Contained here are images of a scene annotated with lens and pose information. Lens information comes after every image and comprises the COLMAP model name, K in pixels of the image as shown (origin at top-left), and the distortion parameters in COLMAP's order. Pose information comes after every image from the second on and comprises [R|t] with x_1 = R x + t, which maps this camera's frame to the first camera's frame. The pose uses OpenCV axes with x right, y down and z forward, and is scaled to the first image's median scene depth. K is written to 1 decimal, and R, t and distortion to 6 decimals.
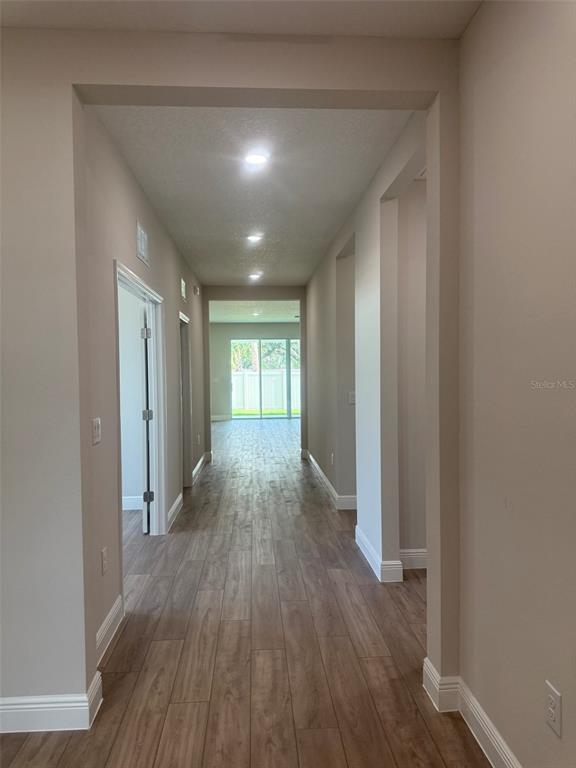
lens RADIAL K [[533.7, 0, 288.0], [0, 533.7, 384.0], [0, 0, 1]] dist [-0.002213, -0.001647]
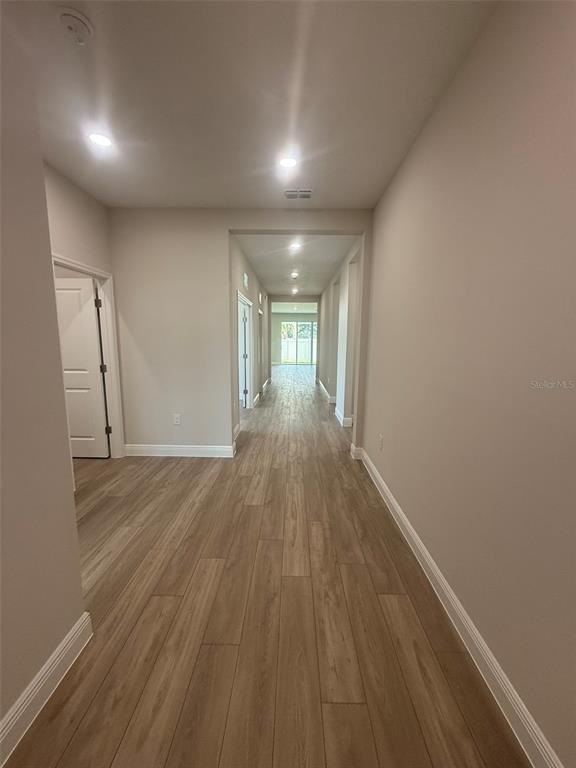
lens RADIAL K [[305.7, 0, 291.0], [0, 305.7, 381.9], [0, 0, 1]] dist [-0.000634, 0.000179]
pose [[0.997054, 0.031993, -0.069706, 0.026670], [-0.024043, 0.993413, 0.112040, 0.017733], [0.072831, -0.110034, 0.991256, -0.320004]]
